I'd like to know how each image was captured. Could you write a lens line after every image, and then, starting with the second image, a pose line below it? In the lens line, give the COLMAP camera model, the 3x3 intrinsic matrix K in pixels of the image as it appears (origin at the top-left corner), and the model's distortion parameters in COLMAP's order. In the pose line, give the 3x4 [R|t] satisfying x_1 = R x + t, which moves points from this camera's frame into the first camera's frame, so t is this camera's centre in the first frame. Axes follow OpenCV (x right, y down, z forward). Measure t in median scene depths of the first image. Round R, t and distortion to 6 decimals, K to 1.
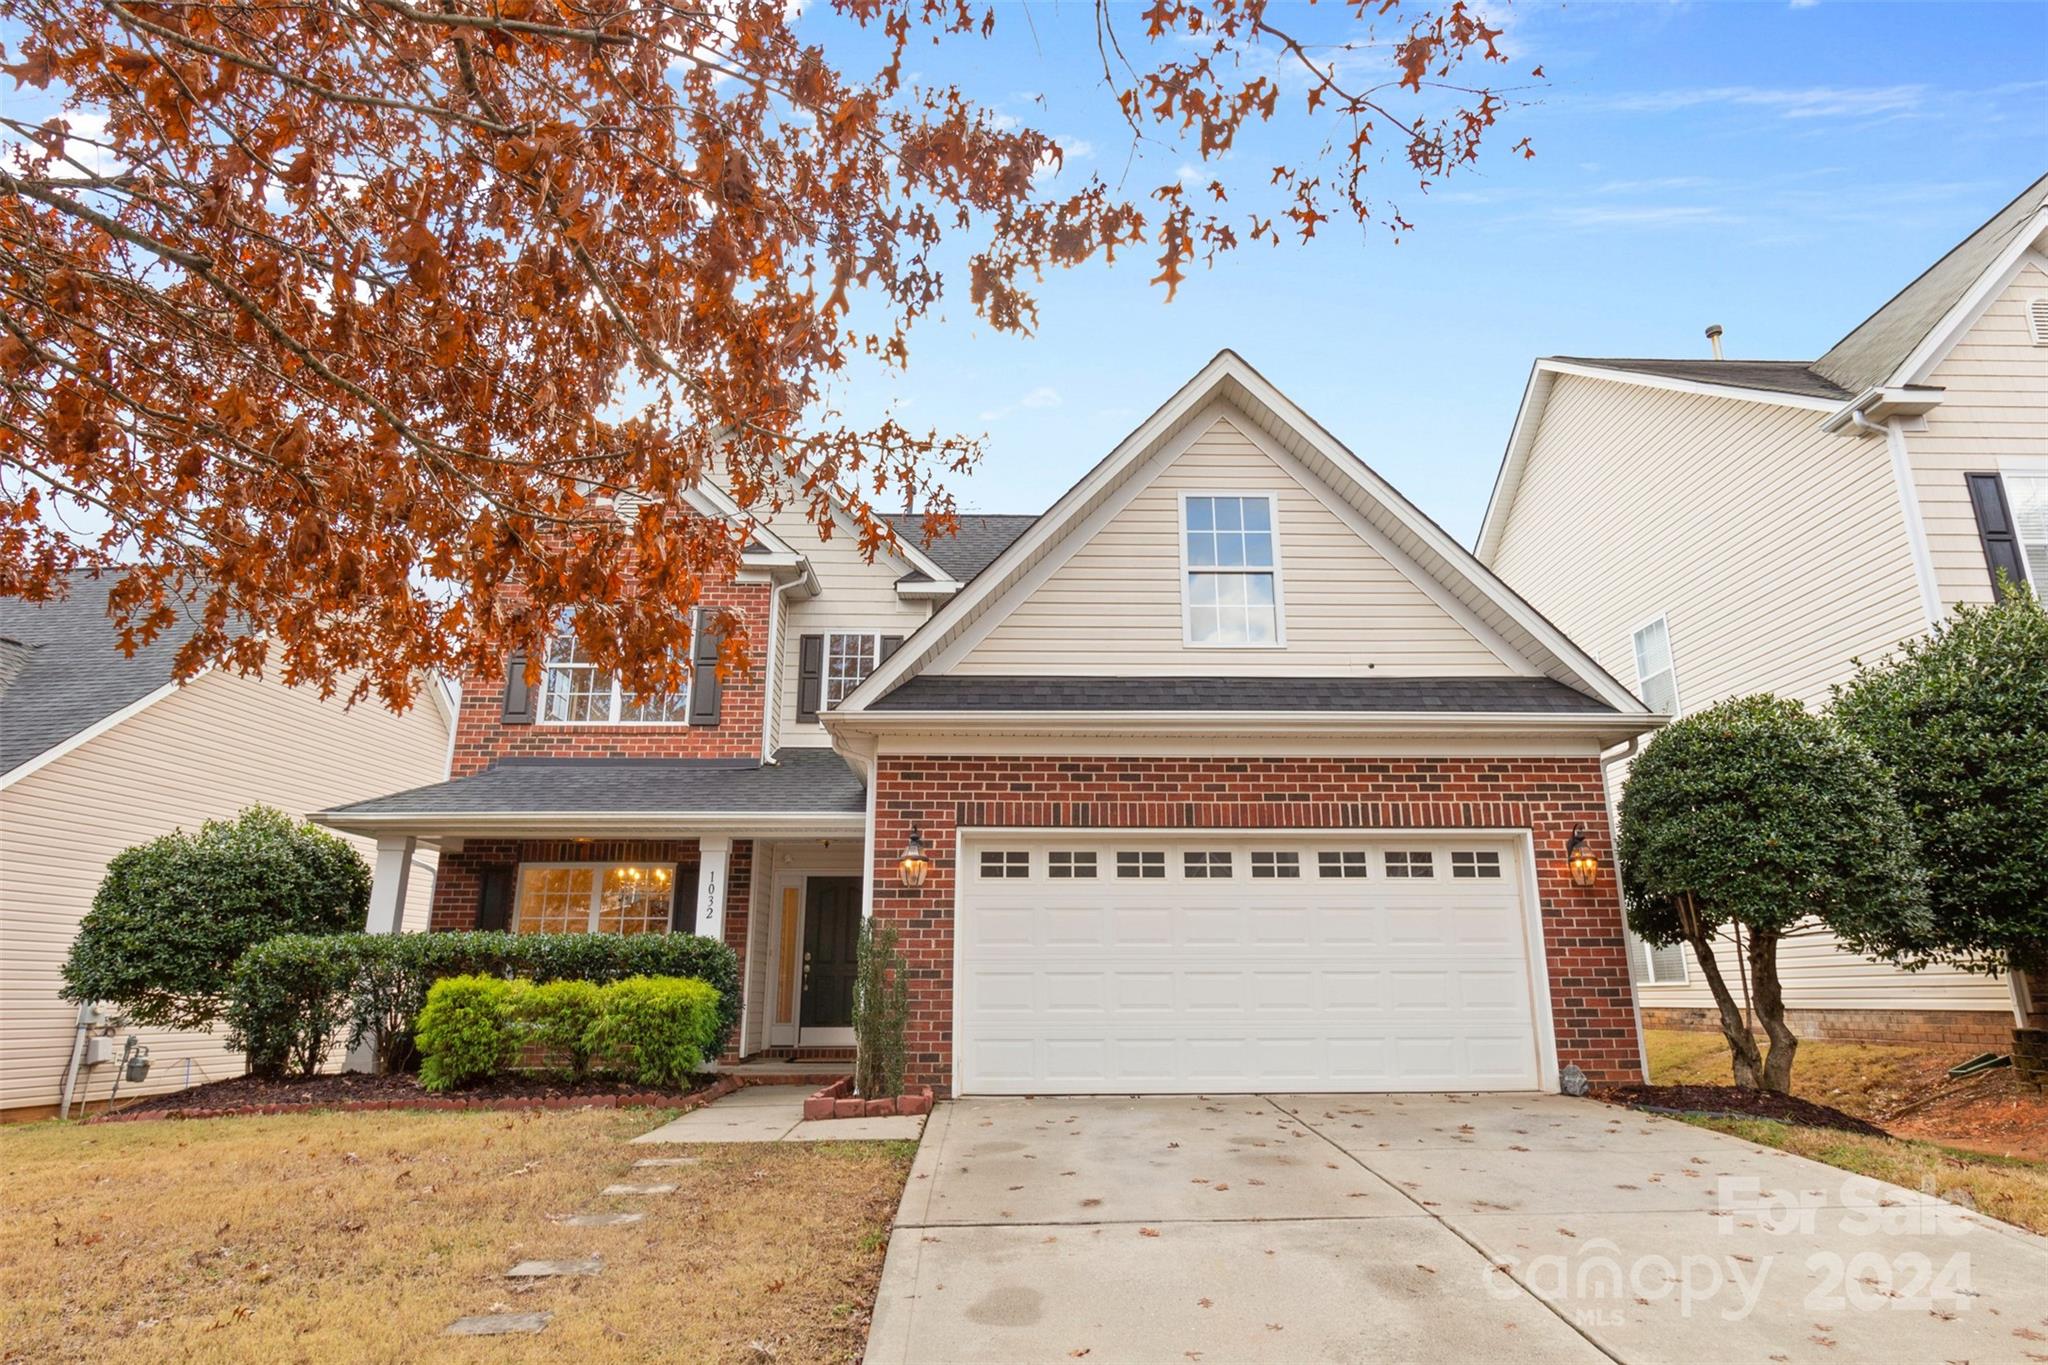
lens RADIAL K [[1158.8, 0, 1036.9], [0, 1158.8, 674.1], [0, 0, 1]] dist [0.000090, -0.002015]
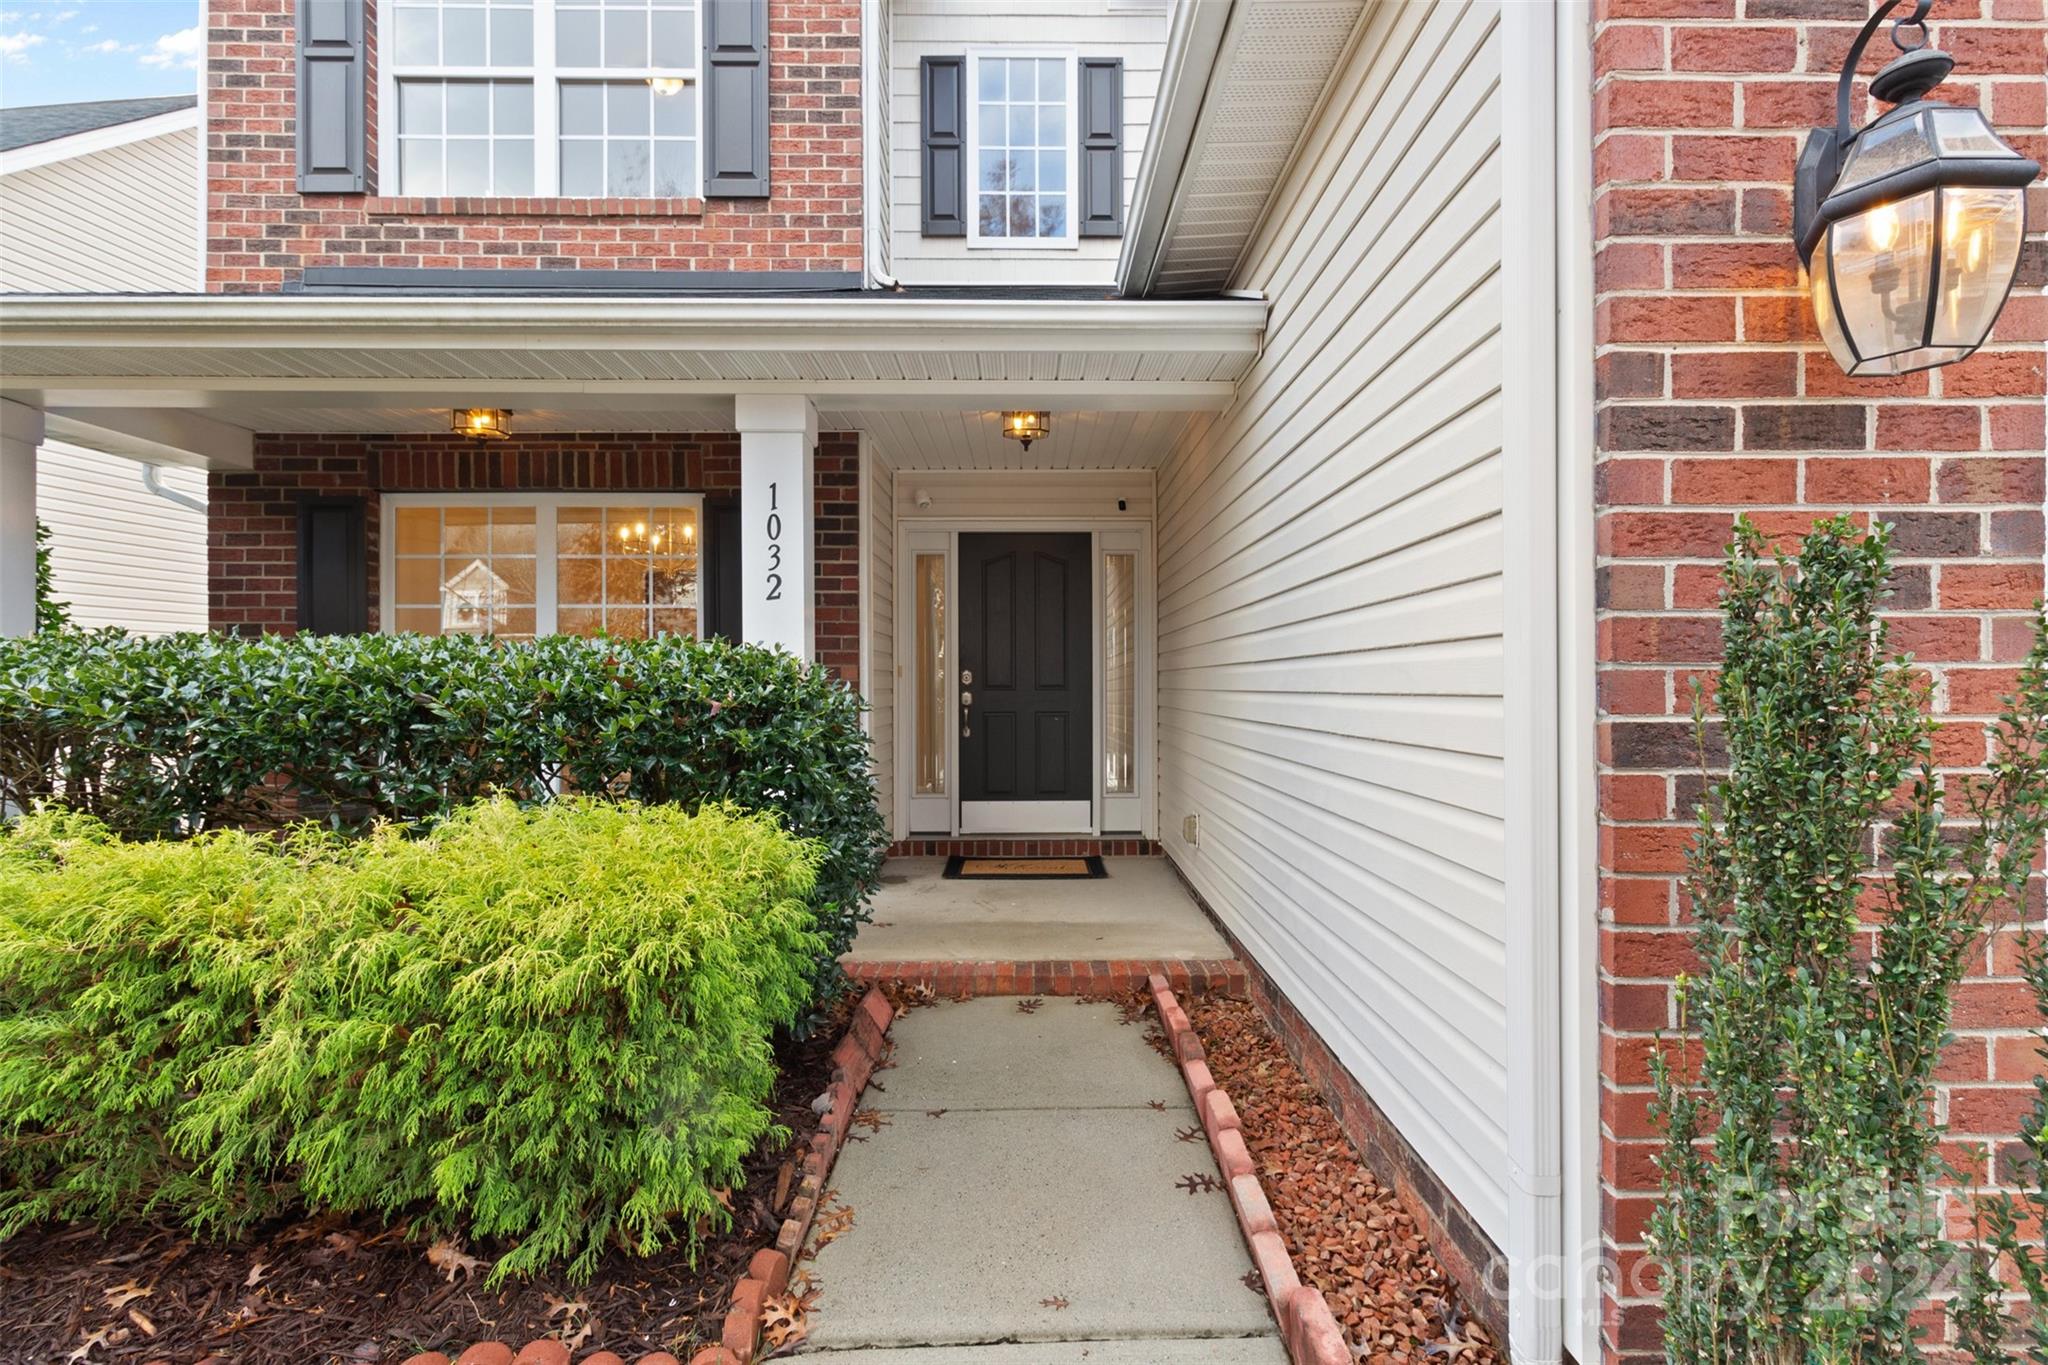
lens RADIAL K [[948.4, 0, 1039.3], [0, 948.4, 677.8], [0, 0, 1]] dist [0.003287, 0.000650]
pose [[0.999859, -0.000718, -0.016757, -0.221523], [0.005092, 0.964913, 0.262520, 0.180627], [0.015980, -0.262568, 0.964781, 0.809098]]
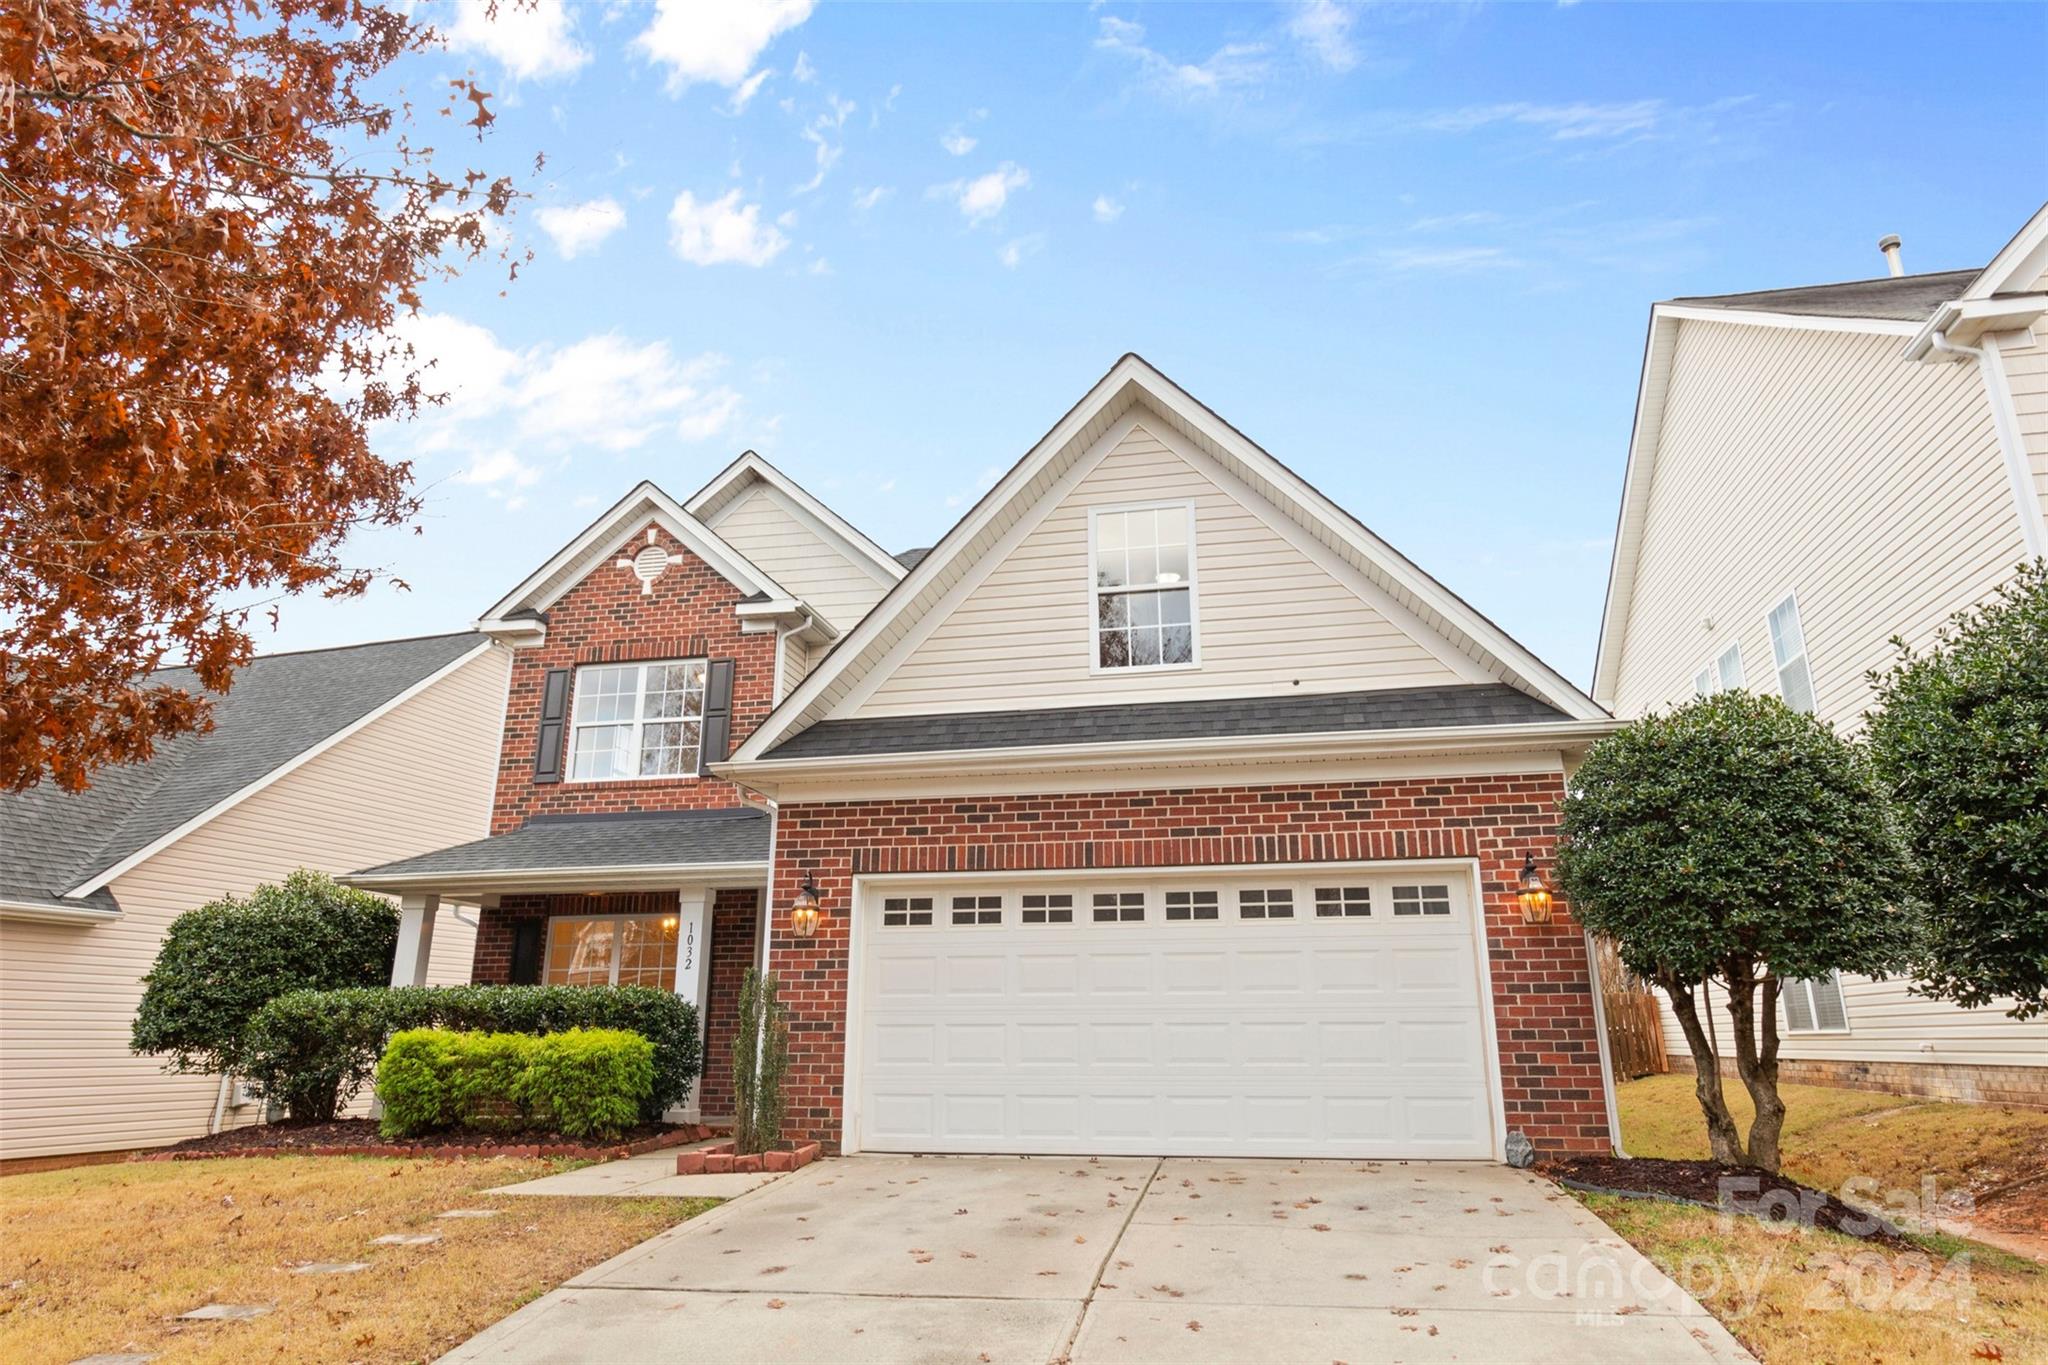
lens RADIAL K [[1220.2, 0, 1035.8], [0, 1220.2, 672.9], [0, 0, 1]] dist [0.001657, -0.000352]
pose [[0.975294, -0.062903, -0.211768, 0.303516], [0.058661, 0.997932, -0.026265, -0.001536], [0.212982, 0.013193, 0.976967, 0.025256]]
